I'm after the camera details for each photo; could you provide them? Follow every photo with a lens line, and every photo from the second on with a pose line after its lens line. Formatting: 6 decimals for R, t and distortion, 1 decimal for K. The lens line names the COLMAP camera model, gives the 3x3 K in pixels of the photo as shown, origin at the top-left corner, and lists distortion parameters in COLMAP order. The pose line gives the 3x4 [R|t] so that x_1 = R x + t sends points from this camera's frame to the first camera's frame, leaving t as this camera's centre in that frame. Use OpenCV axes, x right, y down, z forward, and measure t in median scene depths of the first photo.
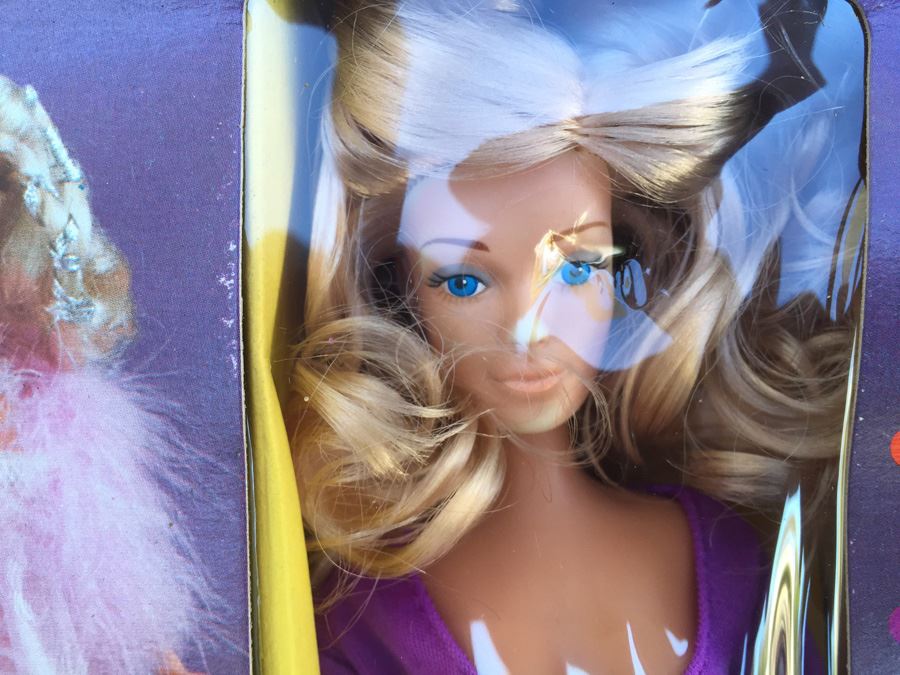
lens RADIAL K [[839.5, 0, 450.0], [0, 839.5, 337.5], [0, 0, 1]] dist [0.060047, -0.155501]
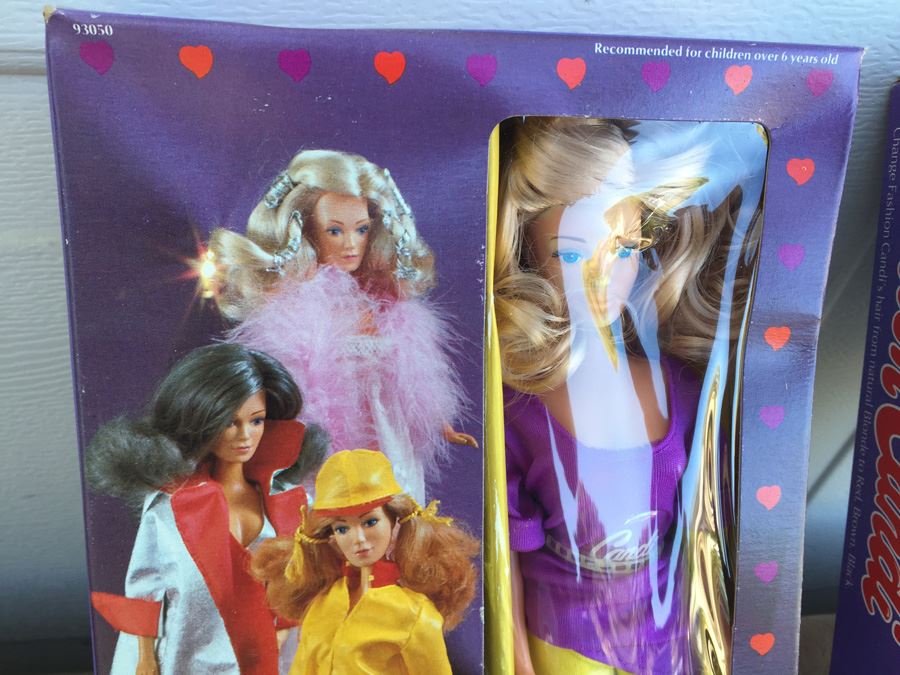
lens RADIAL K [[839.5, 0, 450.0], [0, 839.5, 337.5], [0, 0, 1]] dist [0.060047, -0.155501]
pose [[0.996968, 0.001981, 0.077784, -0.499165], [-0.013729, 0.988471, 0.150788, -0.197744], [-0.076588, -0.151399, 0.985501, -1.190085]]
